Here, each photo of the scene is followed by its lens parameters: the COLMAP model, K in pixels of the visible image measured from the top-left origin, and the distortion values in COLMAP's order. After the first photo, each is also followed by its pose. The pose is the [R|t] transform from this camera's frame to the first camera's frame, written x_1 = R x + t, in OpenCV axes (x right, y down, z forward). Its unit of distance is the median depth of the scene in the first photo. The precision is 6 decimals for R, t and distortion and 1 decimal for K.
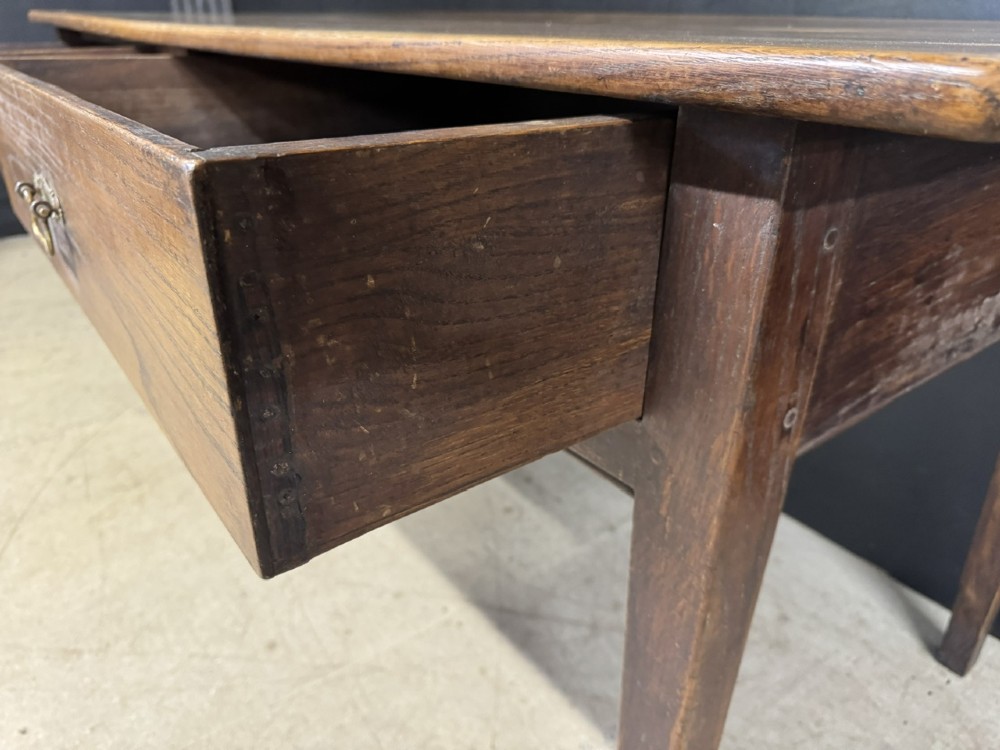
lens RADIAL K [[729.0, 0, 495.0], [0, 729.0, 376.3], [0, 0, 1]] dist [0.012129, -0.046898]
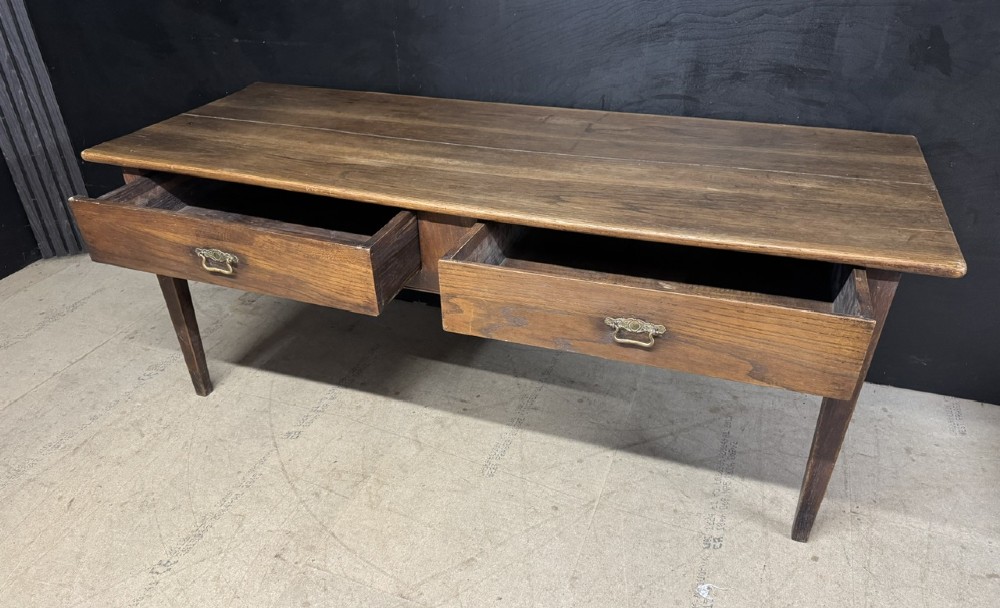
lens RADIAL K [[712.3, 0, 493.8], [0, 712.3, 331.0], [0, 0, 1]] dist [0.034727, -0.041776]
pose [[0.834476, -0.311701, 0.454415, -1.204654], [0.265328, 0.950035, 0.164424, -0.424631], [-0.482961, -0.016639, 0.875484, -0.531284]]
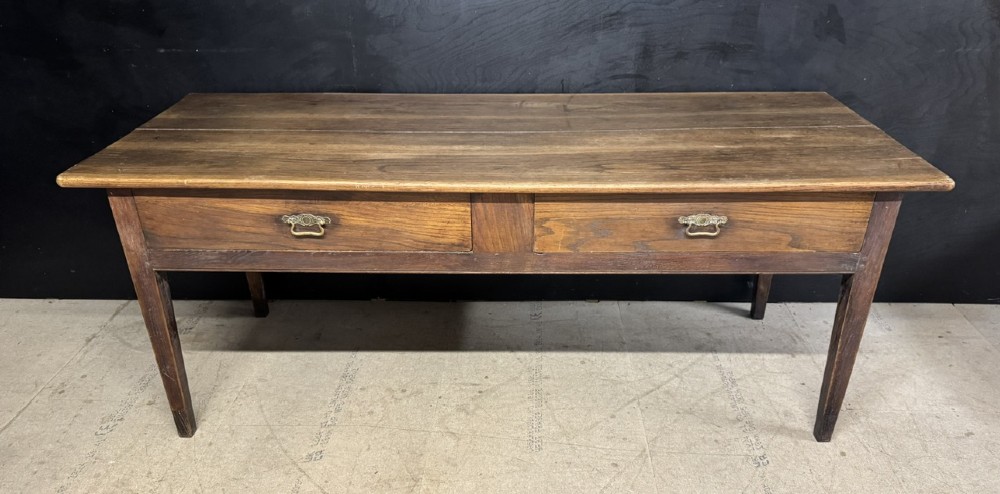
lens RADIAL K [[710.9, 0, 504.3], [0, 710.9, 251.0], [0, 0, 1]] dist [0.050621, -0.067703]
pose [[0.607996, -0.364983, 0.705073, -1.720661], [0.363361, 0.917522, 0.161626, -0.591277], [-0.705911, 0.157928, 0.690470, -0.182306]]
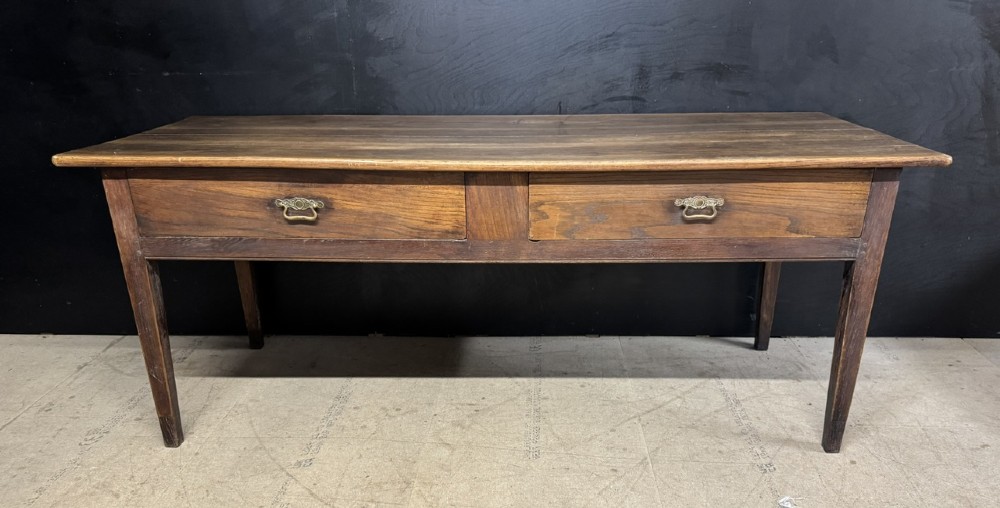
lens RADIAL K [[714.2, 0, 504.7], [0, 714.2, 306.2], [0, 0, 1]] dist [0.043868, -0.059404]
pose [[0.614816, -0.299260, 0.729688, -1.797387], [0.363494, 0.928607, 0.074571, -0.267909], [-0.699910, 0.219390, 0.679702, -0.125482]]
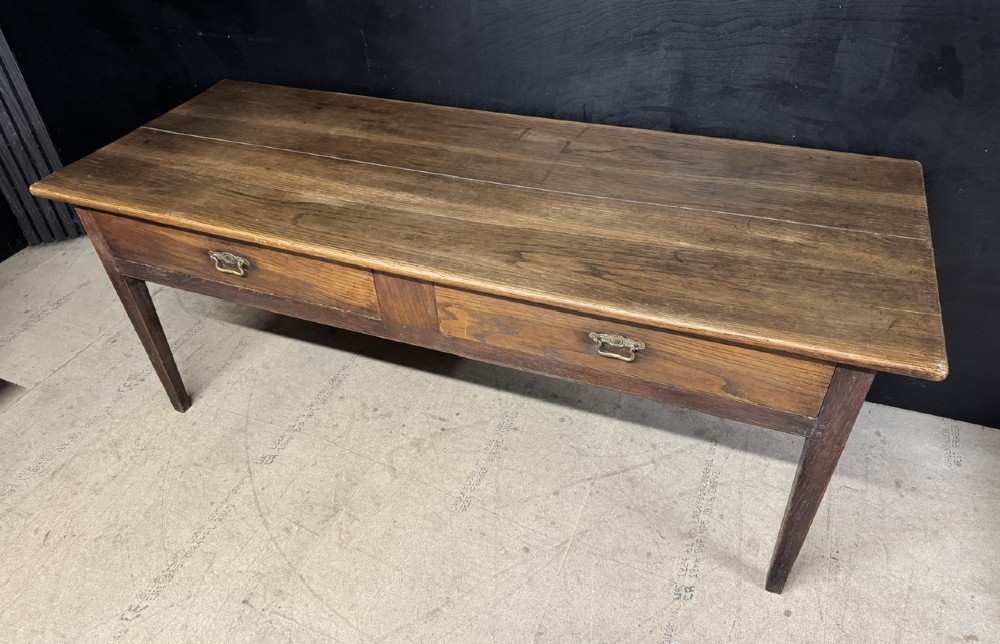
lens RADIAL K [[710.5, 0, 495.6], [0, 710.5, 318.6], [0, 0, 1]] dist [0.030895, -0.036262]
pose [[0.848114, -0.359311, 0.389355, -0.922578], [0.275713, 0.926863, 0.254770, -0.684421], [-0.452420, -0.108723, 0.885153, -0.503370]]
